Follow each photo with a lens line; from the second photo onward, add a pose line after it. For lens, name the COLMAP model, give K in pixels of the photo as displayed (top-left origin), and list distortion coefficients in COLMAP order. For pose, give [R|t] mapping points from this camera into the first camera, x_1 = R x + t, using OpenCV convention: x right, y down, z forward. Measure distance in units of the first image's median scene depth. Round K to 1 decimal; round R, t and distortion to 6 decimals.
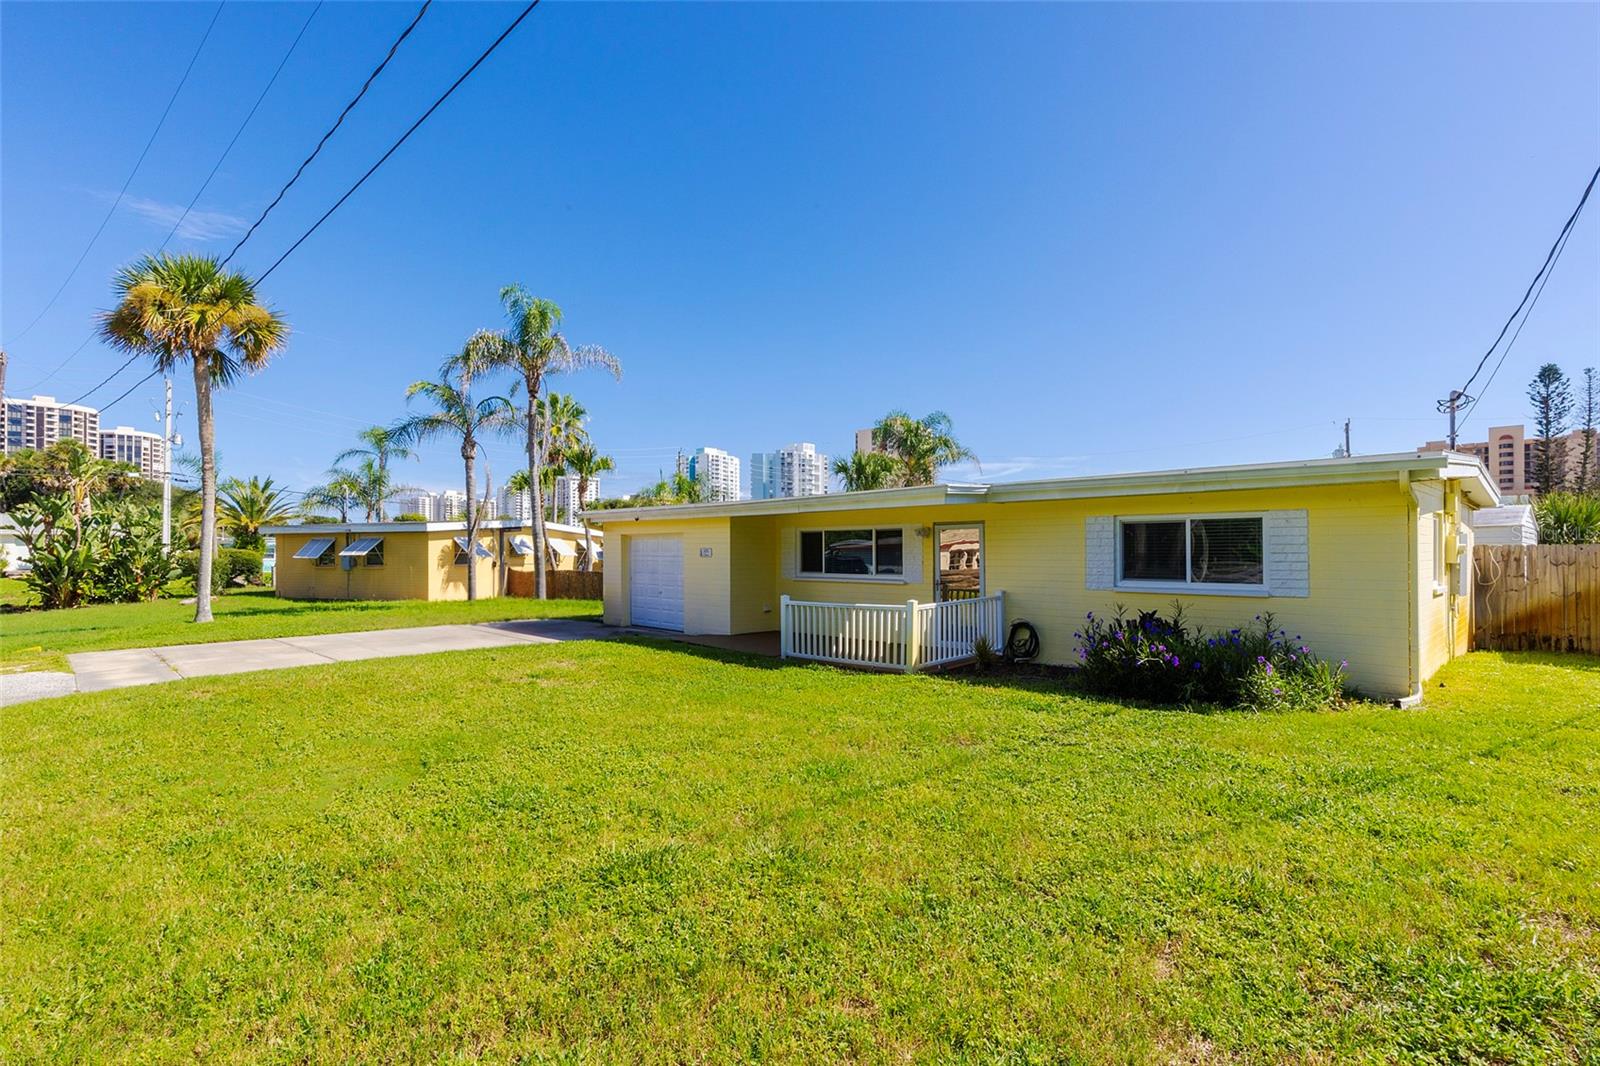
lens RADIAL K [[731.7, 0, 800.0], [0, 731.7, 533.0], [0, 0, 1]] dist [0.000226, 0.000147]
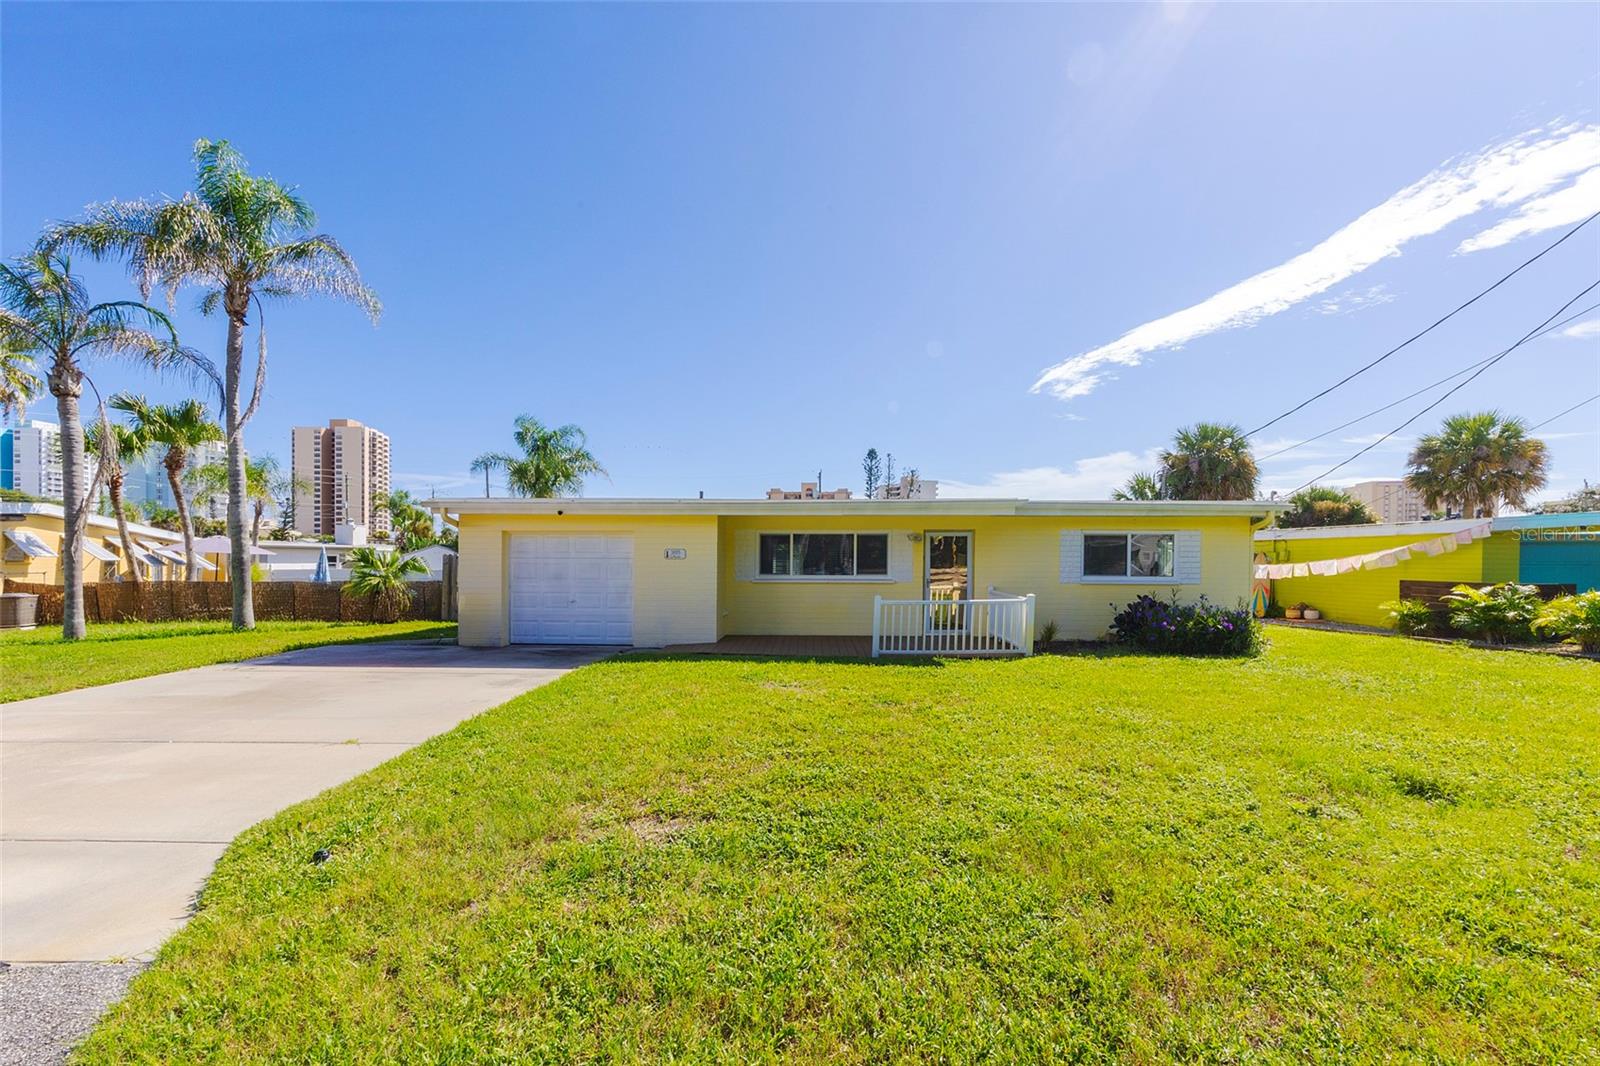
lens RADIAL K [[622.6, 0, 799.8], [0, 622.6, 564.0], [0, 0, 1]] dist [-0.020147, 0.000113]
pose [[0.735566, -0.003148, 0.677446, -0.451854], [-0.019905, 0.999457, 0.026257, 0.013750], [-0.677160, -0.032799, 0.735104, 0.289402]]
